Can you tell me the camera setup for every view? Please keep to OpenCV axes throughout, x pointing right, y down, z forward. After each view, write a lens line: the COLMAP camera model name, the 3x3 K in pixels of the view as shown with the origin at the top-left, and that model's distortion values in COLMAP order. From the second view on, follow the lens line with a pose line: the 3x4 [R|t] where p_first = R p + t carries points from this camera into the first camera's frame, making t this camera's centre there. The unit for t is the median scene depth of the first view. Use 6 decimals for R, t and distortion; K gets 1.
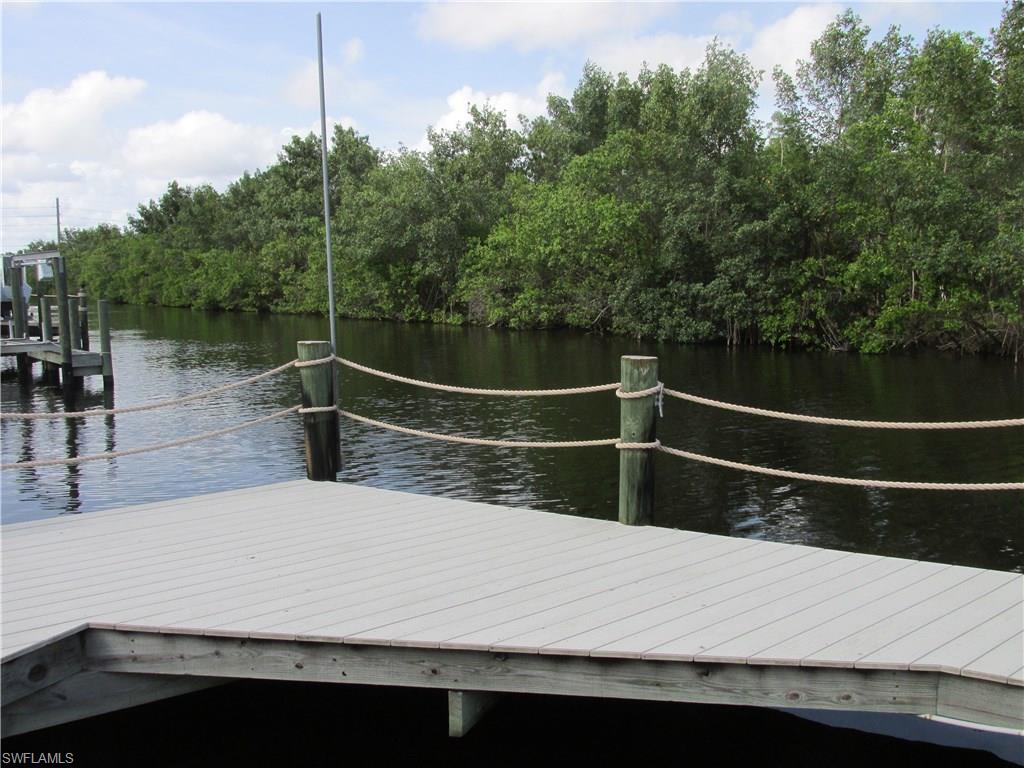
lens RADIAL K [[868.7, 0, 512.0], [0, 868.7, 384.0], [0, 0, 1]] dist [-0.059404, 0.000351]
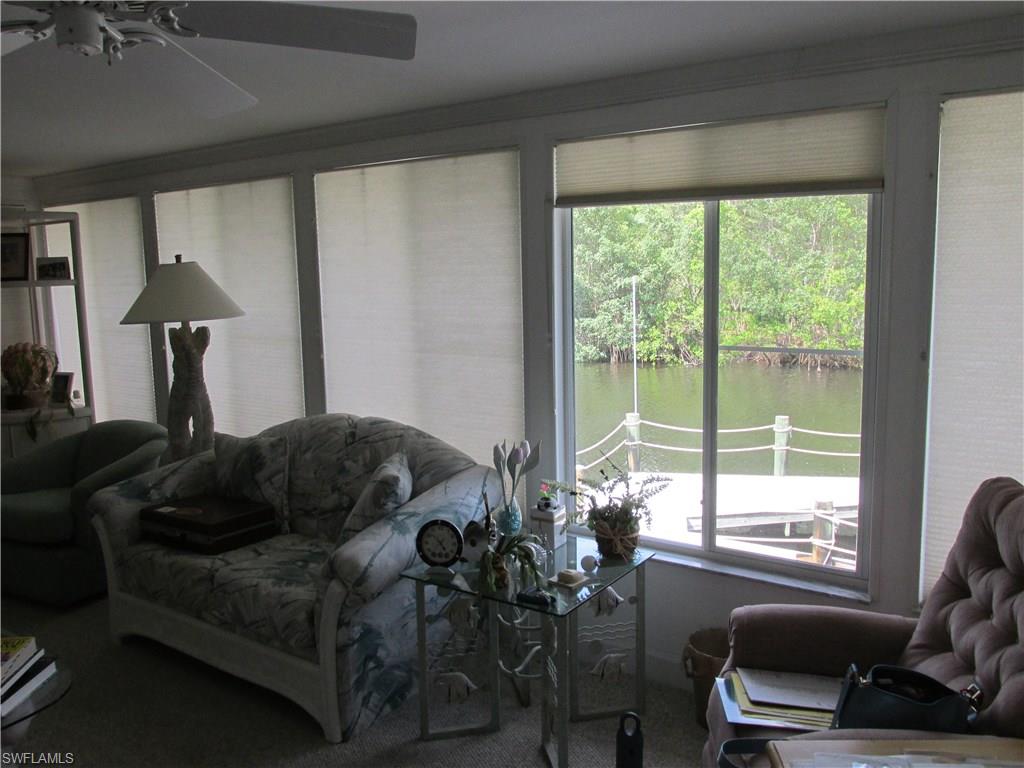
lens RADIAL K [[806.7, 0, 512.0], [0, 806.7, 384.0], [0, 0, 1]] dist [-0.046440, -0.002452]
pose [[0.968654, -0.048382, 0.243655, -0.240174], [0.046677, 0.998828, 0.012768, -0.037917], [-0.243987, -0.000994, 0.969778, -0.235674]]
